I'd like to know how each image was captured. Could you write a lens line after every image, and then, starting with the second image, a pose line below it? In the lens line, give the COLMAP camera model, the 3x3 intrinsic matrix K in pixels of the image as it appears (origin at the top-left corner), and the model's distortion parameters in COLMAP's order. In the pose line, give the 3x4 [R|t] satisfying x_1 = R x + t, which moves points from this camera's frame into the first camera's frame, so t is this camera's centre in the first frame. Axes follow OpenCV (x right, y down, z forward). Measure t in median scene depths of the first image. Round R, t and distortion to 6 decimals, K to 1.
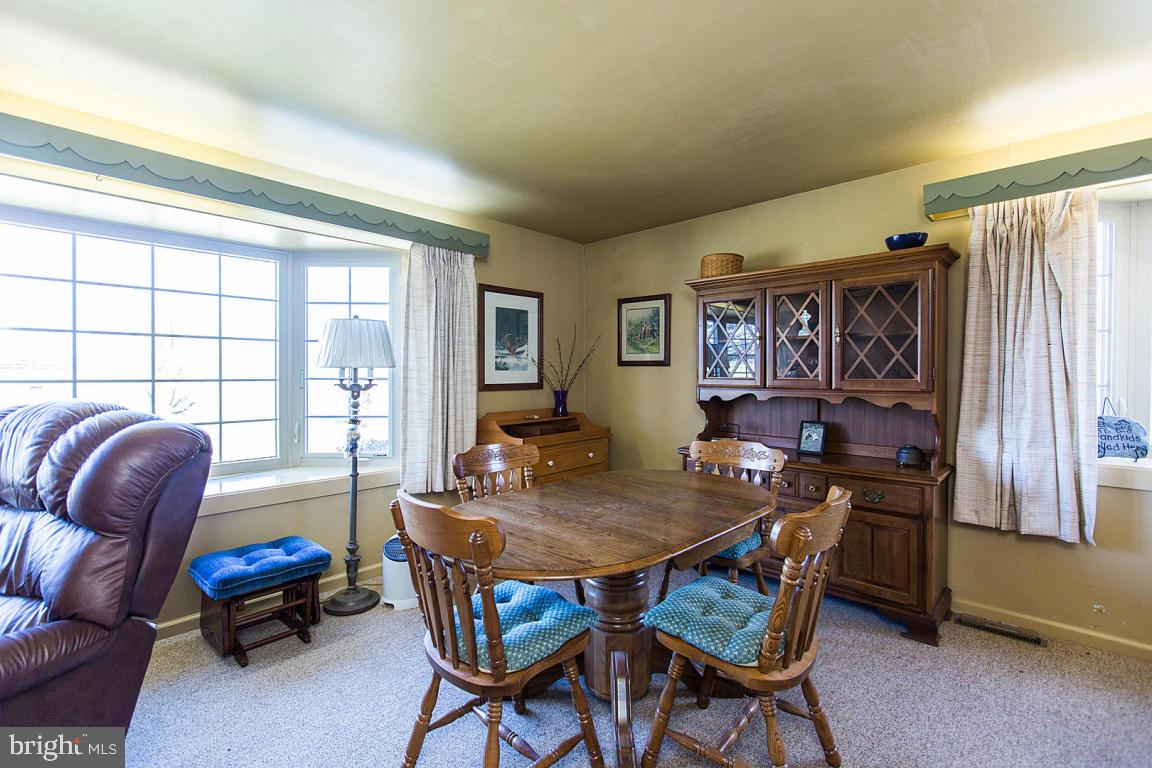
lens RADIAL K [[521.2, 0, 581.3], [0, 521.2, 380.2], [0, 0, 1]] dist [0.002883, -0.002625]
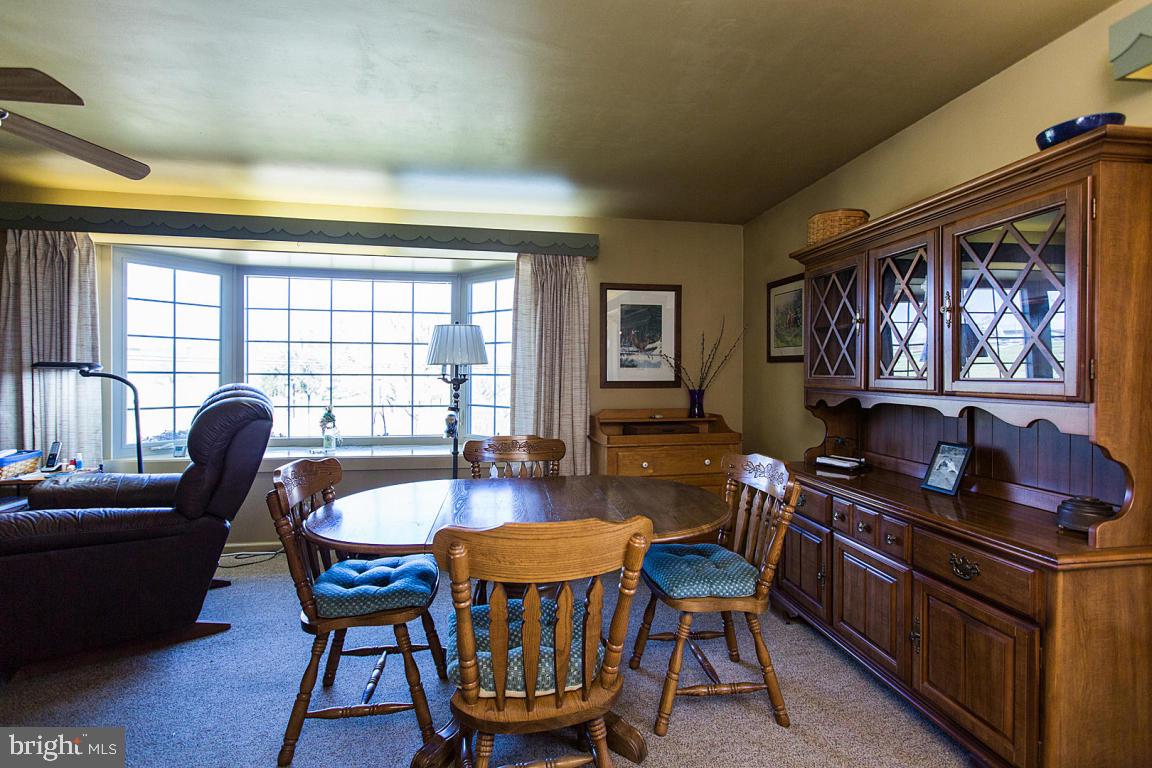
lens RADIAL K [[521.2, 0, 573.4], [0, 521.2, 381.2], [0, 0, 1]] dist [0.002883, -0.002625]
pose [[0.789934, 0.013752, -0.613037, 0.453776], [-0.013283, 0.999898, 0.005314, 0.003606], [0.613048, 0.003945, 0.790036, 0.182631]]
